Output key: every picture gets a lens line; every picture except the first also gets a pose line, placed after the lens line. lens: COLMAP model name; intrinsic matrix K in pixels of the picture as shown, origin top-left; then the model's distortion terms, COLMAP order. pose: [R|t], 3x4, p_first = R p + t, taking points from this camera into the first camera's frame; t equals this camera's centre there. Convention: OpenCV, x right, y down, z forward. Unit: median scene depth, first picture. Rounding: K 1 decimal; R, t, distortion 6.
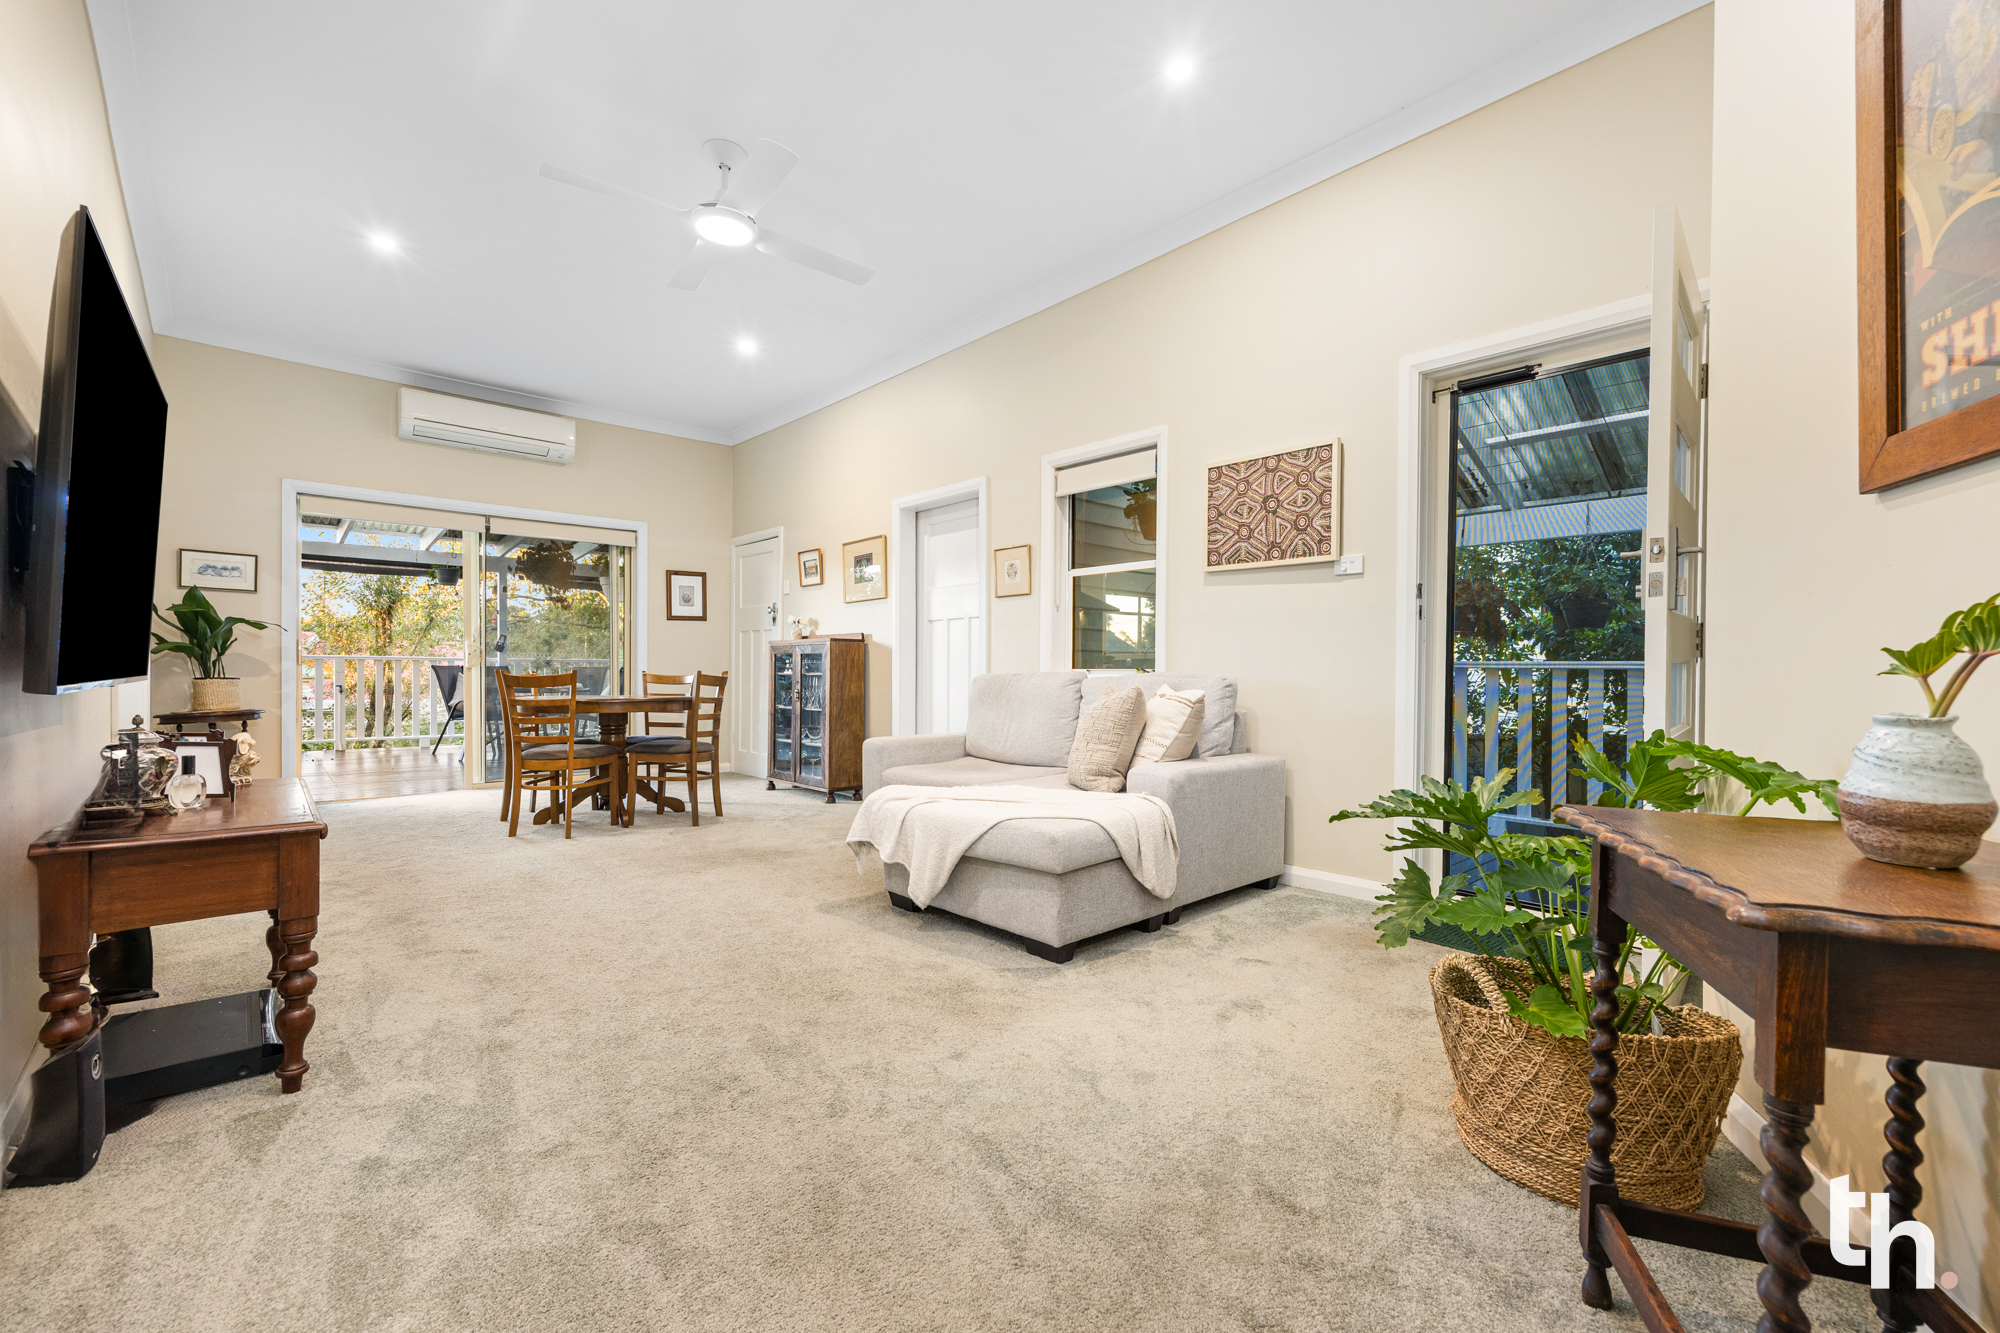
lens RADIAL K [[834.1, 0, 1000.0], [0, 834.1, 666.5], [0, 0, 1]] dist [0.000218, 0.000006]
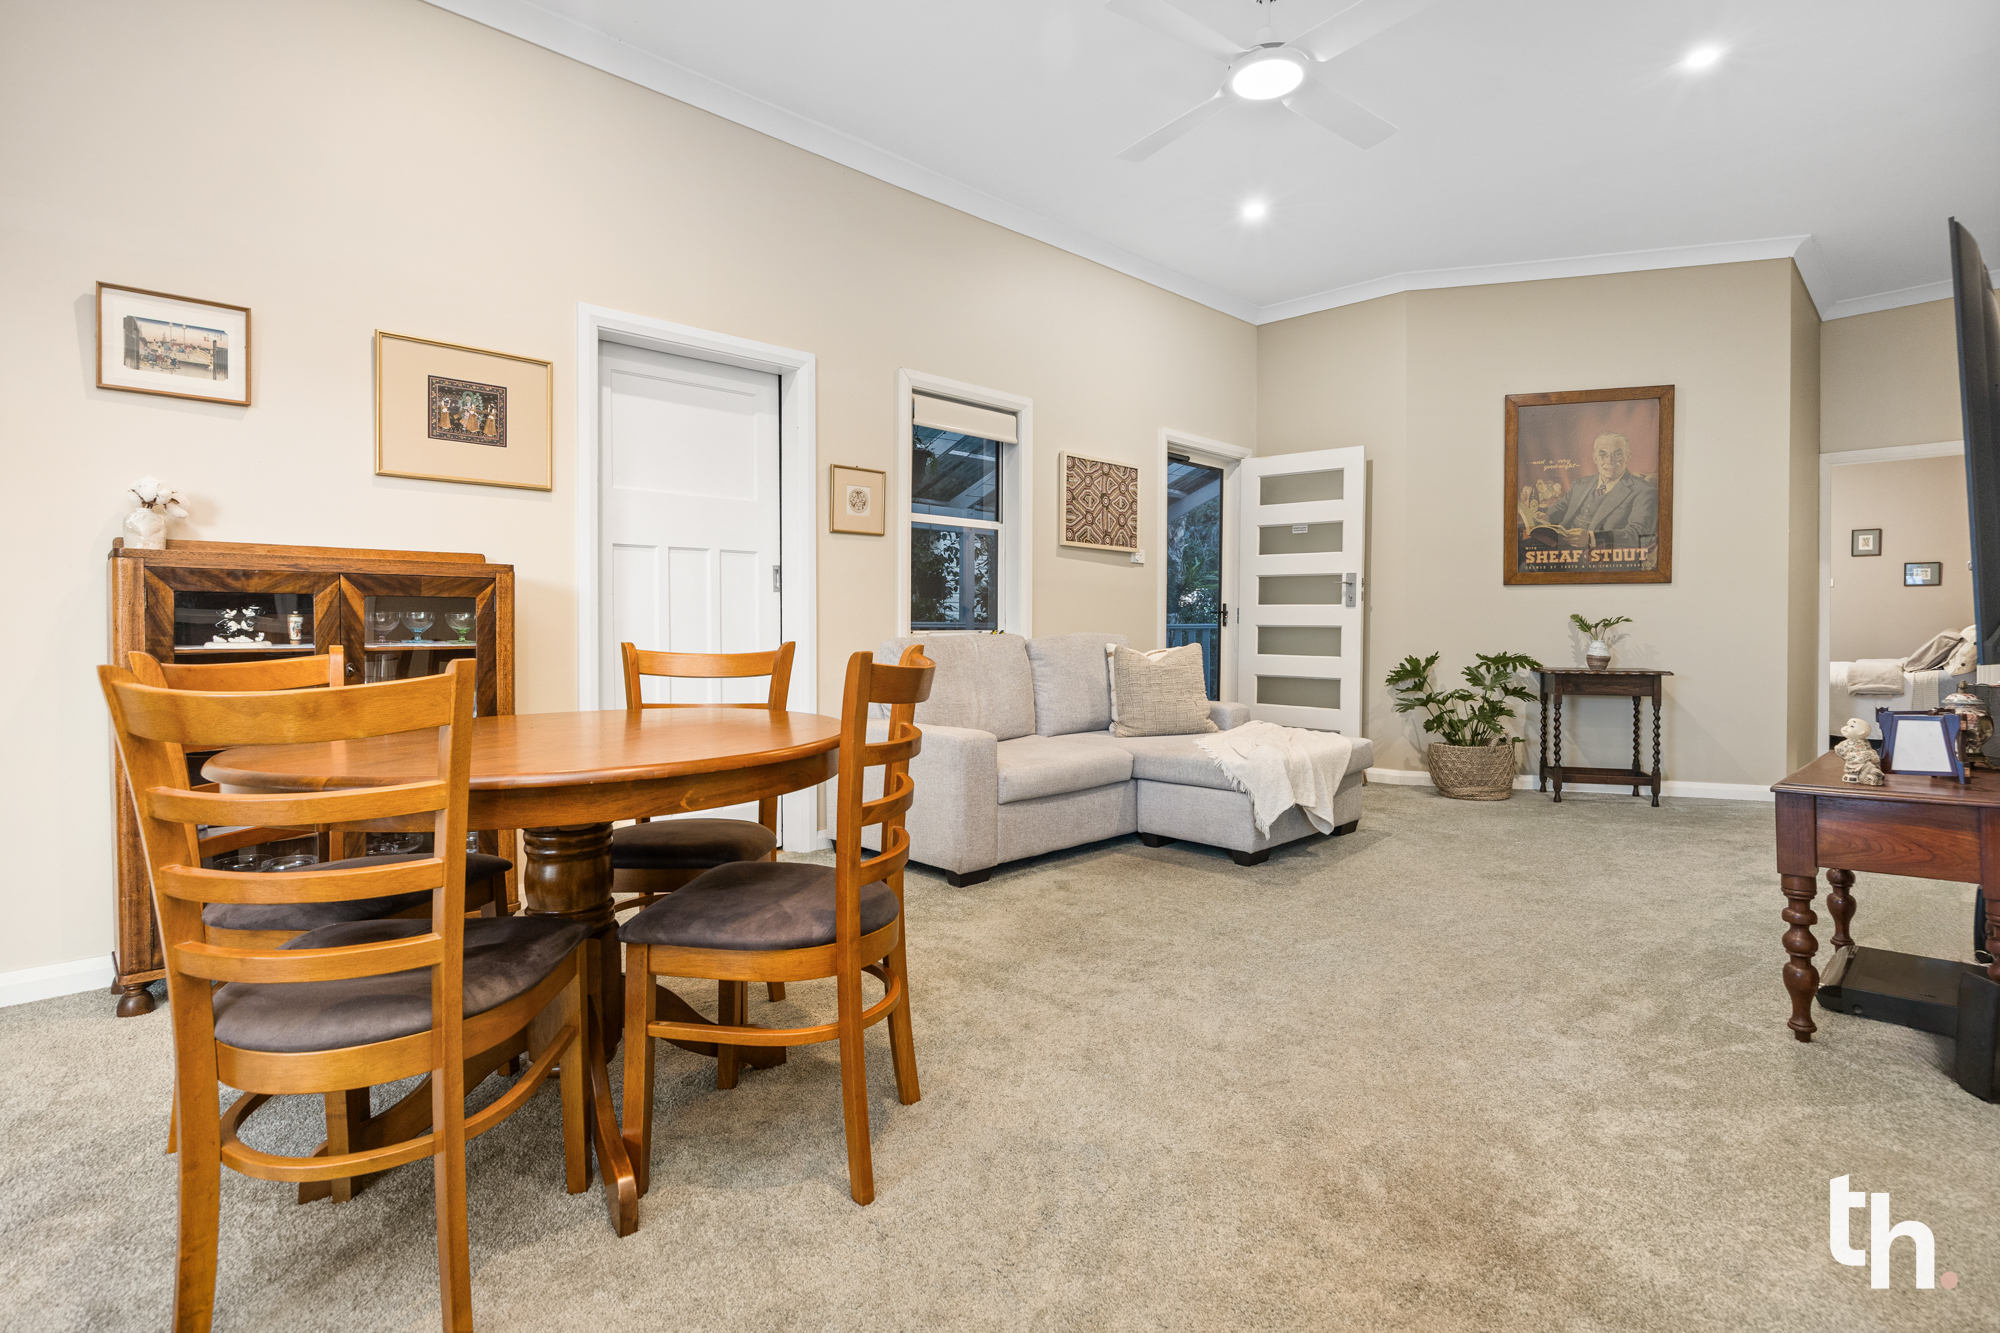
lens RADIAL K [[978.8, 0, 1000.0], [0, 978.8, 666.5], [0, 0, 1]] dist [-0.031006, 0.000047]
pose [[-0.035300, -0.018752, 0.999201, -1.004680], [0.018208, 0.999646, 0.019404, 0.021934], [-0.999211, 0.018878, -0.034946, 1.056245]]
